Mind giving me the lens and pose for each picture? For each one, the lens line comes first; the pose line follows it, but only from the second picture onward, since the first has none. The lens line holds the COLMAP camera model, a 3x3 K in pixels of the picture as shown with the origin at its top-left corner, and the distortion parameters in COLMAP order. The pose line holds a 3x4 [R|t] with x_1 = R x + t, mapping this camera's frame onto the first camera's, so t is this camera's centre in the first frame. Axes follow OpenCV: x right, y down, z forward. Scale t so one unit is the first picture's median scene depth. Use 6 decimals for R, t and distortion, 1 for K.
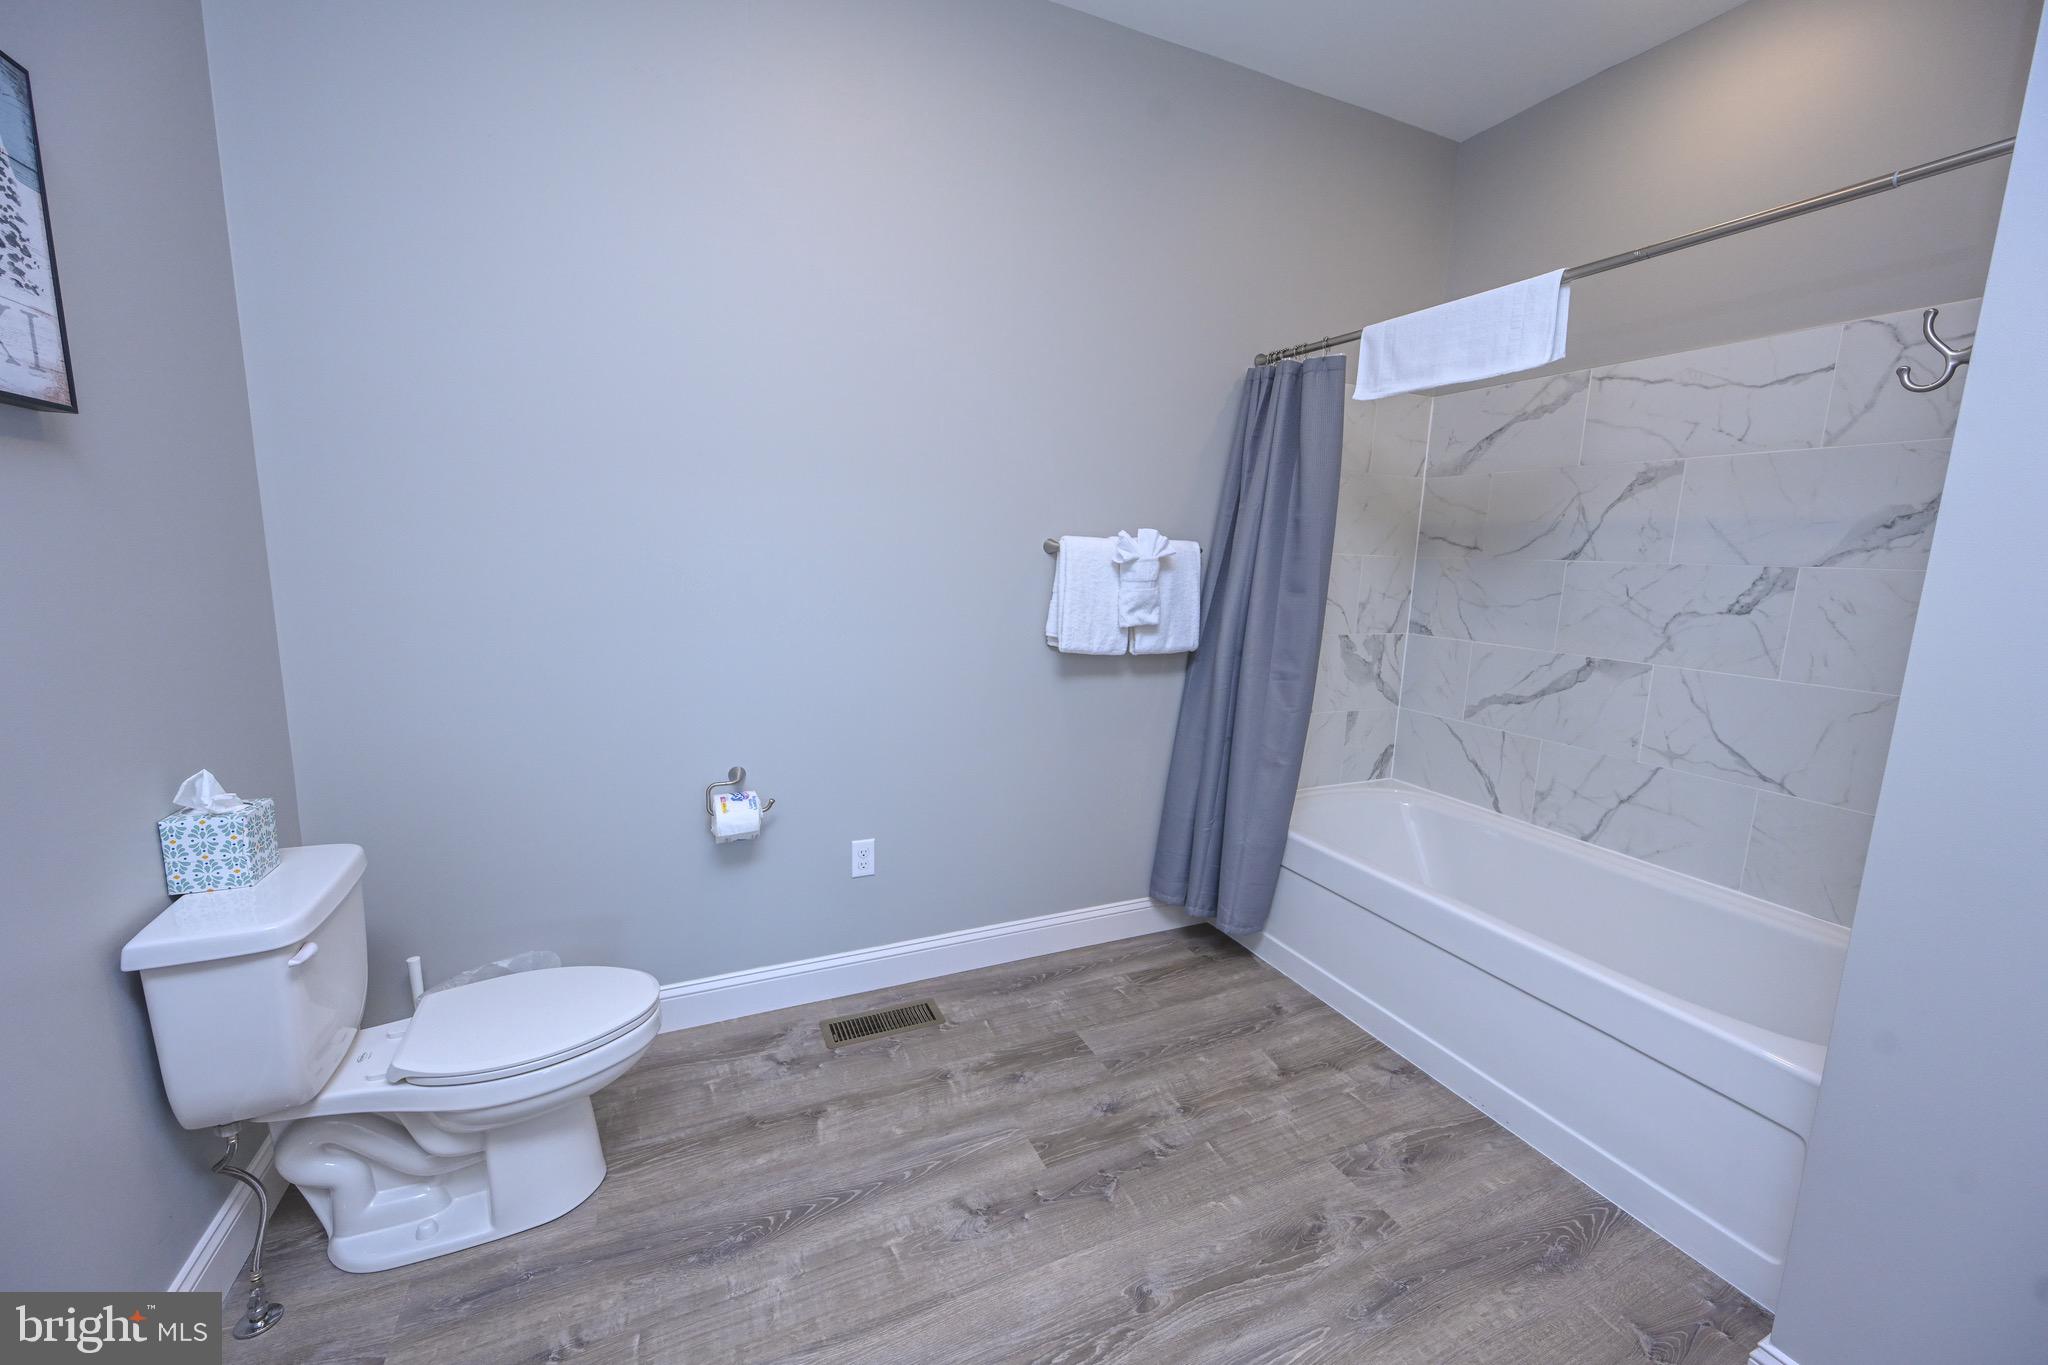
lens RADIAL K [[805.1, 0, 1028.7], [0, 805.1, 682.2], [0, 0, 1]] dist [-0.000551, -0.000162]
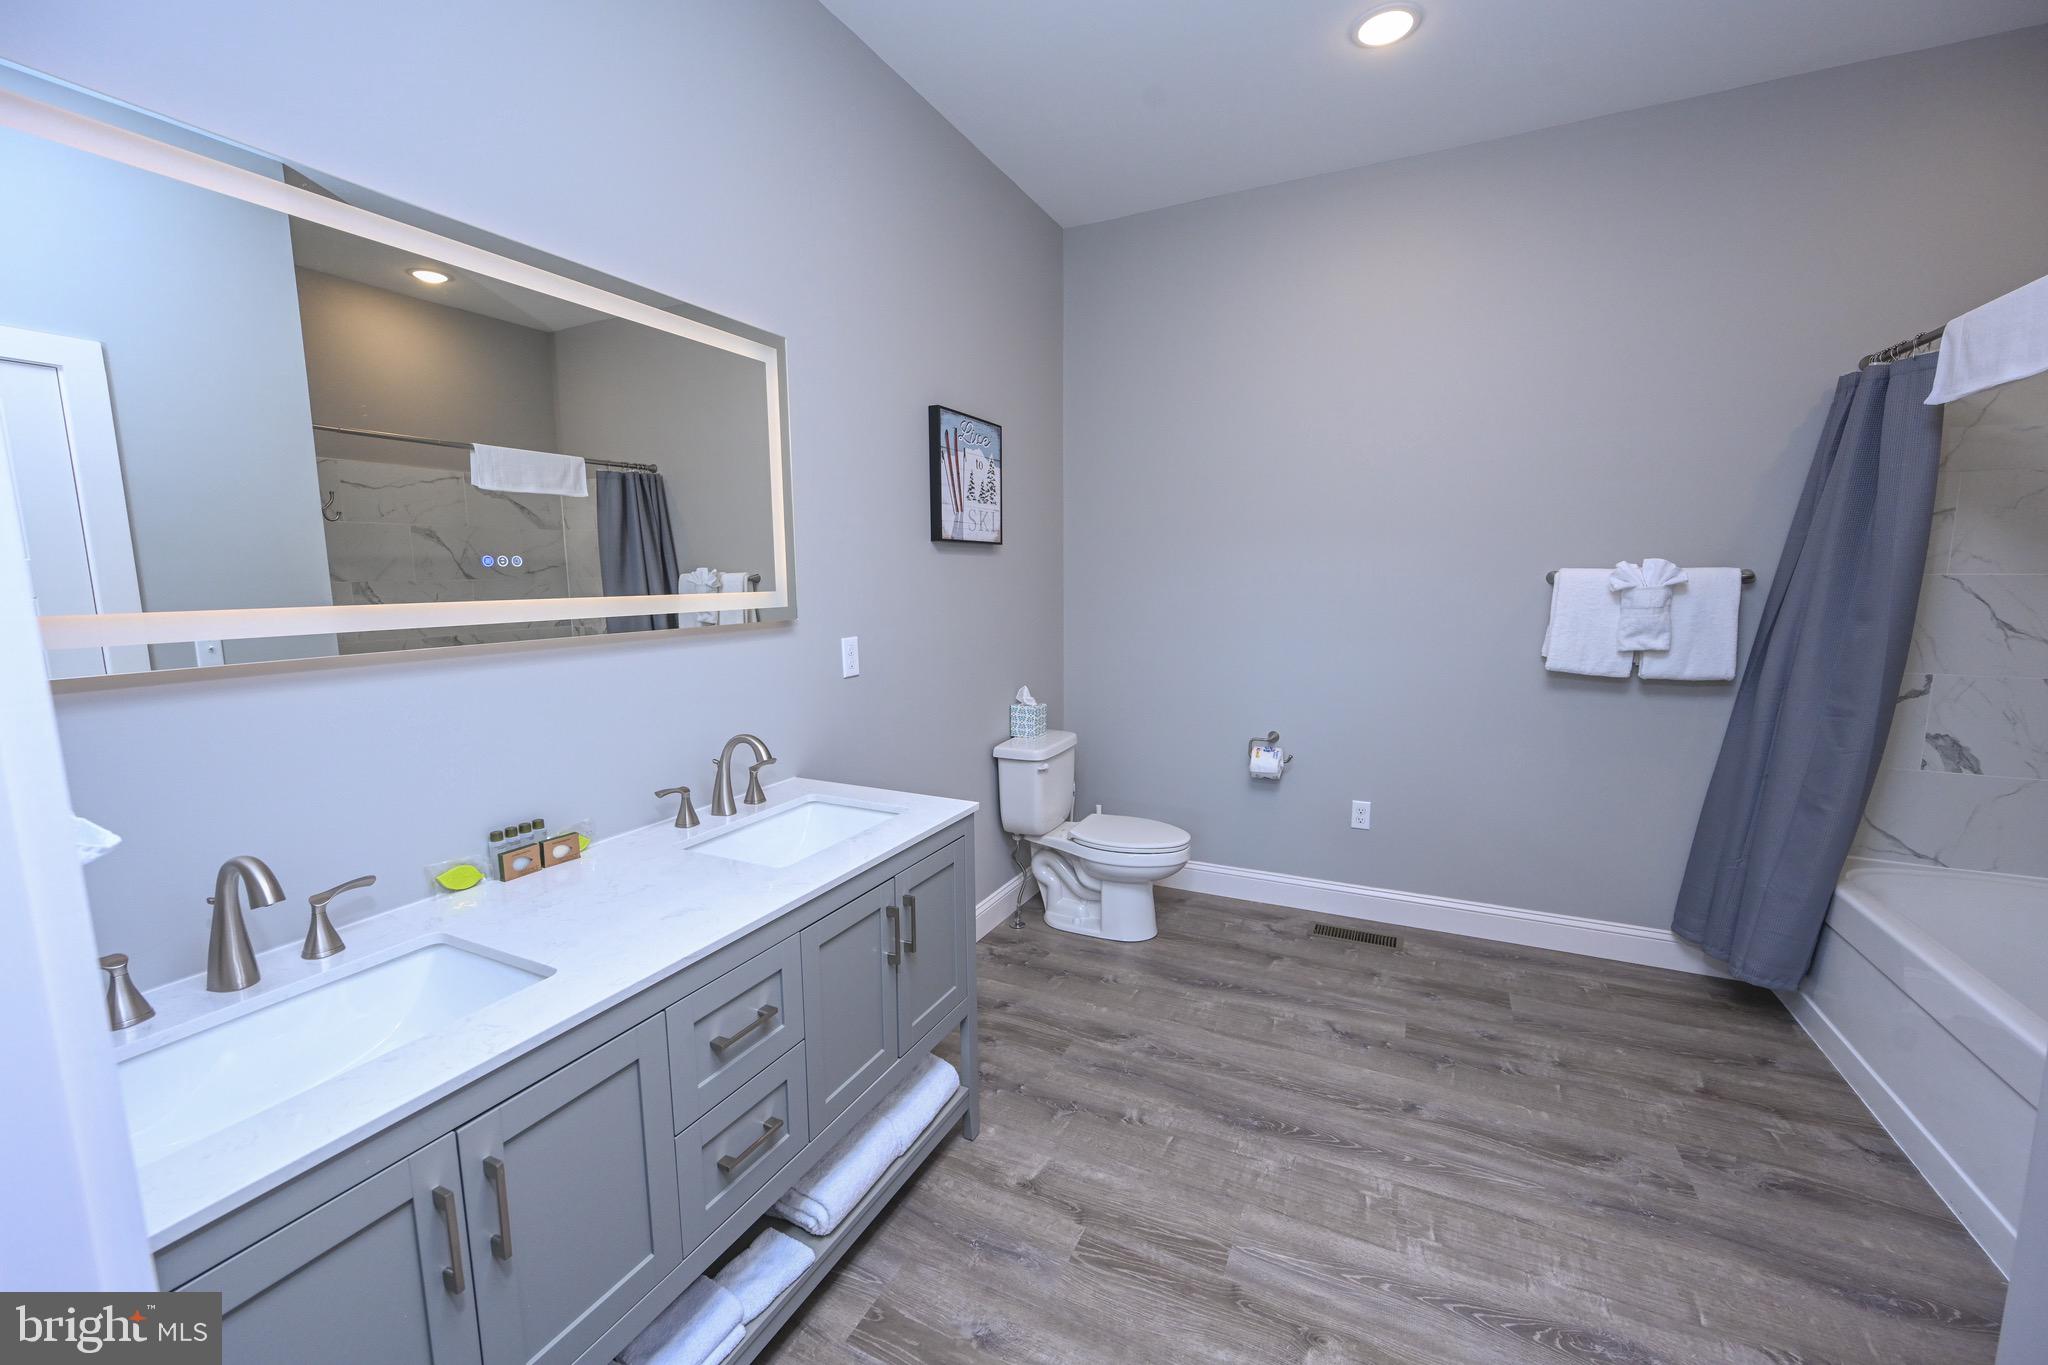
lens RADIAL K [[820.9, 0, 1028.6], [0, 820.9, 682.9], [0, 0, 1]] dist [-0.000448, -0.000129]
pose [[0.634893, 0.067490, -0.769647, 0.537398], [-0.100263, 0.994951, 0.004537, 0.056069], [0.766067, 0.074287, 0.638454, -0.344633]]
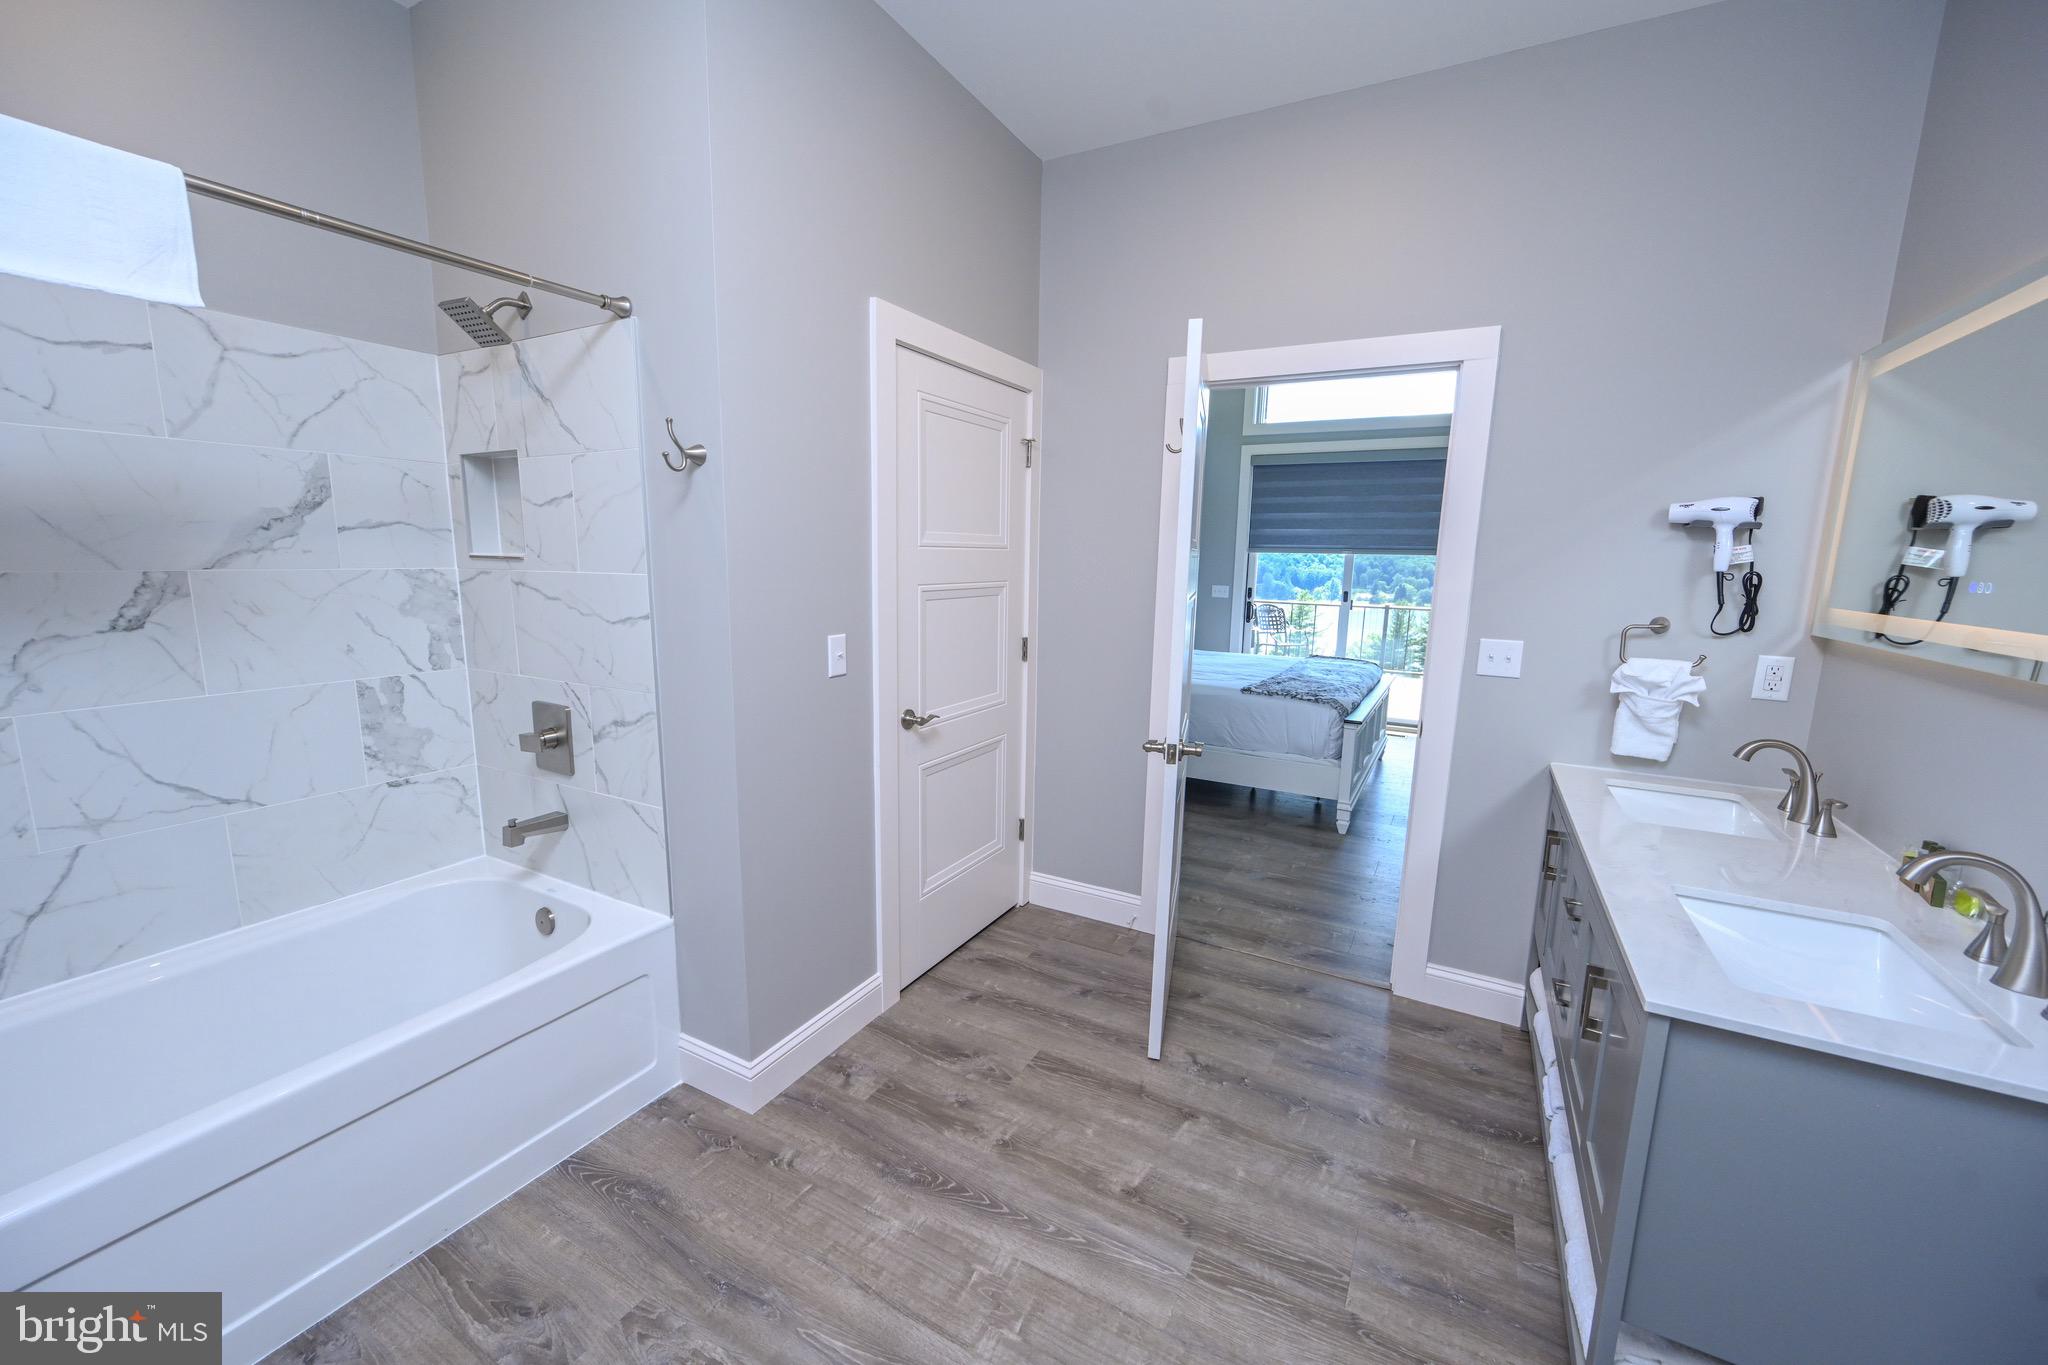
lens RADIAL K [[802.2, 0, 1022.2], [0, 802.2, 688.6], [0, 0, 1]] dist [-0.000662, -0.000102]
pose [[-0.592659, -0.176669, 0.785839, -0.319878], [0.095218, 0.953439, 0.286159, -0.180889], [-0.799805, 0.244420, -0.548243, 0.759985]]
